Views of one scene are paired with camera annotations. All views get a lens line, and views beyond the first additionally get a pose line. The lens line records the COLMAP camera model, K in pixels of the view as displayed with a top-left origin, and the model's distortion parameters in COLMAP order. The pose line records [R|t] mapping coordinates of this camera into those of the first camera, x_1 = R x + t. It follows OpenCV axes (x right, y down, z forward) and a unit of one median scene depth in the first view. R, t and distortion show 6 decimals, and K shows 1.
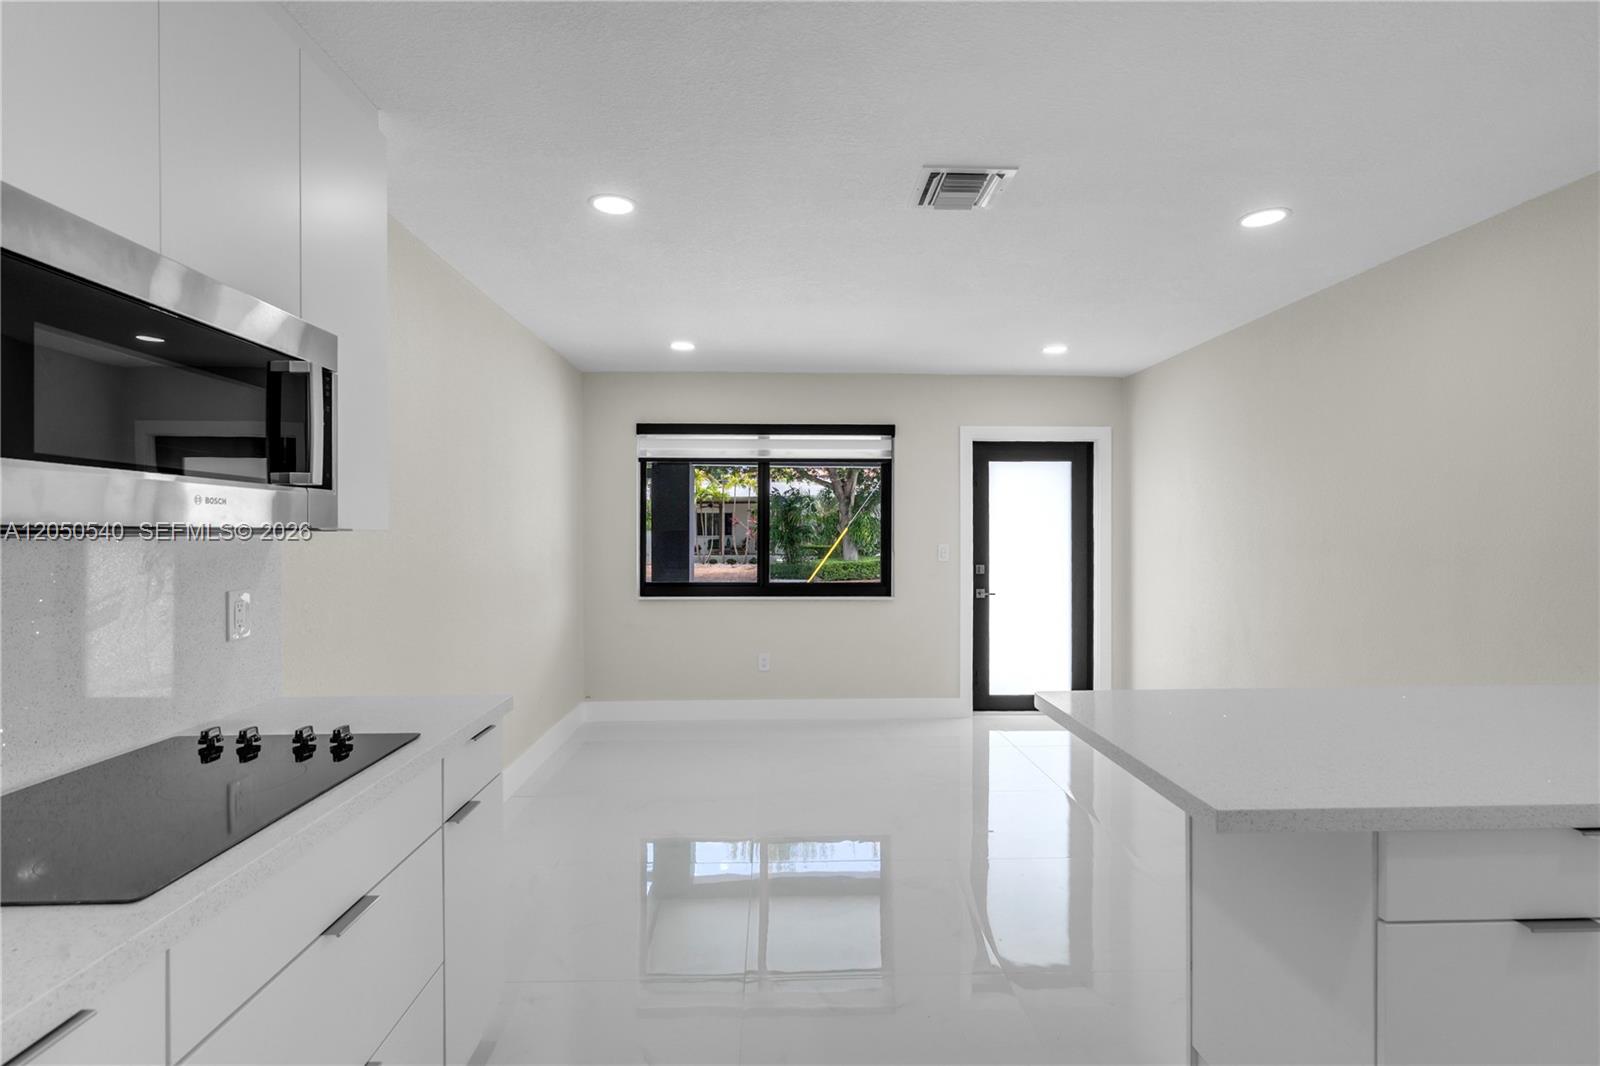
lens RADIAL K [[725.8, 0, 795.0], [0, 725.8, 538.5], [0, 0, 1]] dist [-0.005258, -0.000140]
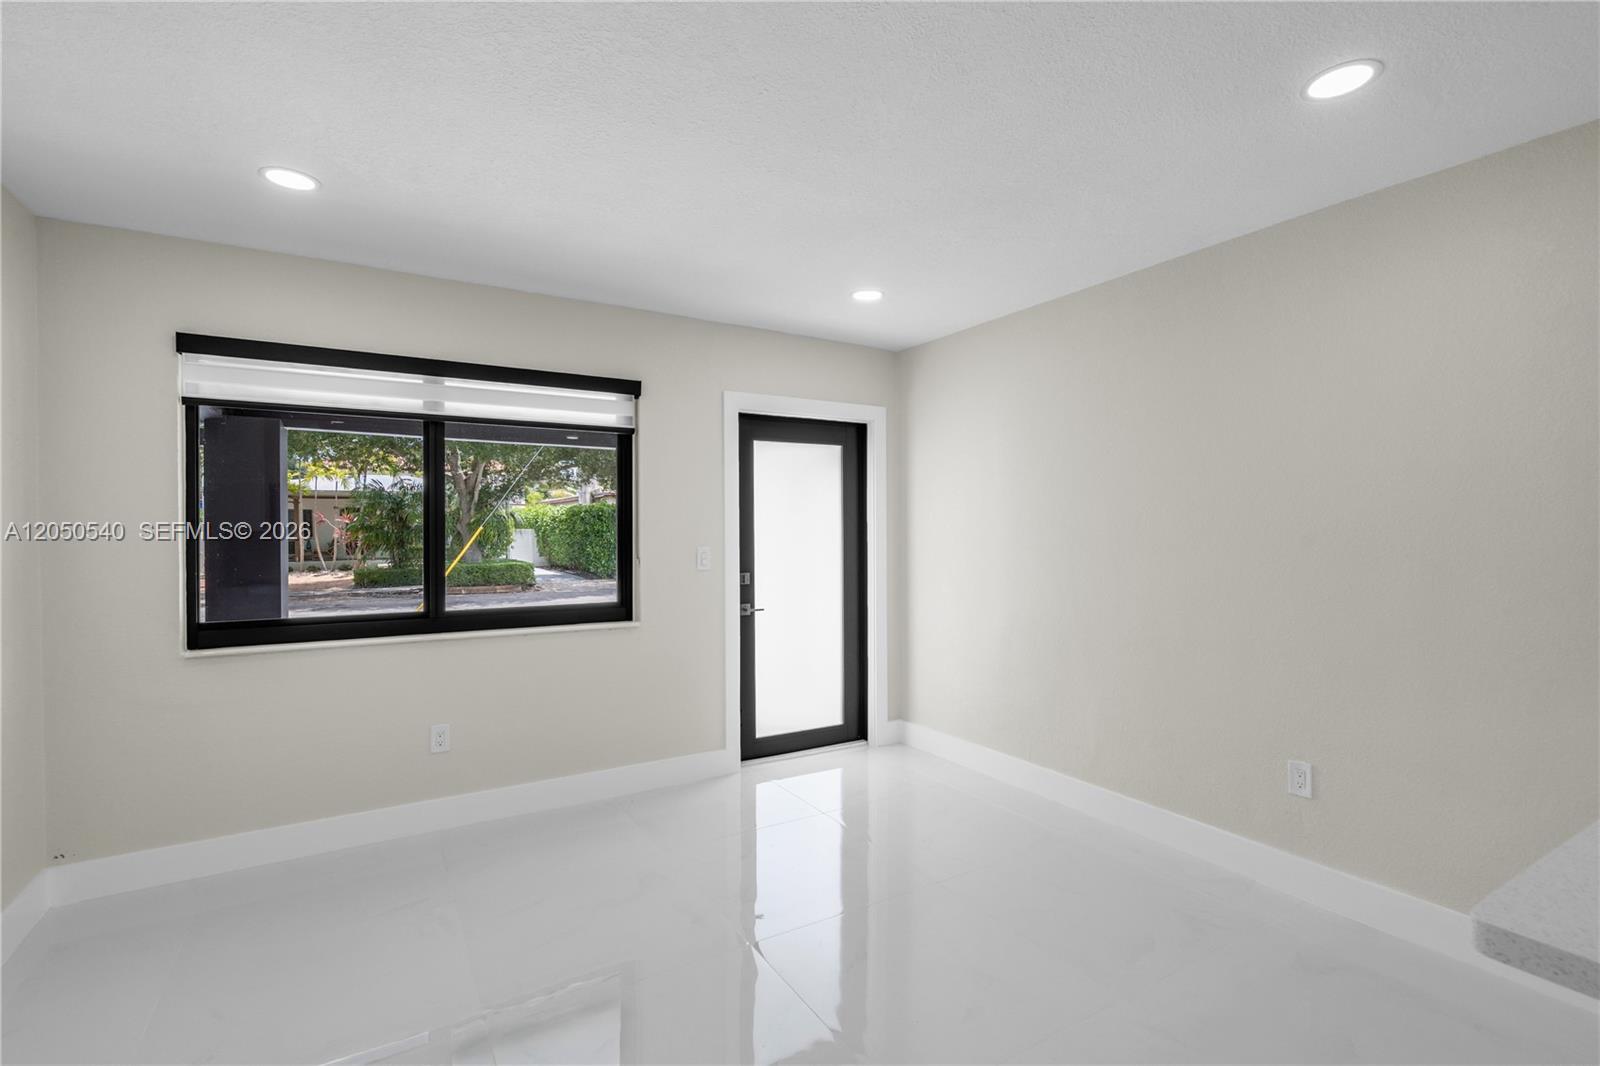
lens RADIAL K [[725.8, 0, 795.0], [0, 725.8, 538.5], [0, 0, 1]] dist [-0.005258, -0.000140]
pose [[0.876085, -0.008774, 0.482077, -0.072509], [0.008381, 0.999960, 0.002968, -0.002150], [-0.482084, 0.001440, 0.876124, 0.294475]]
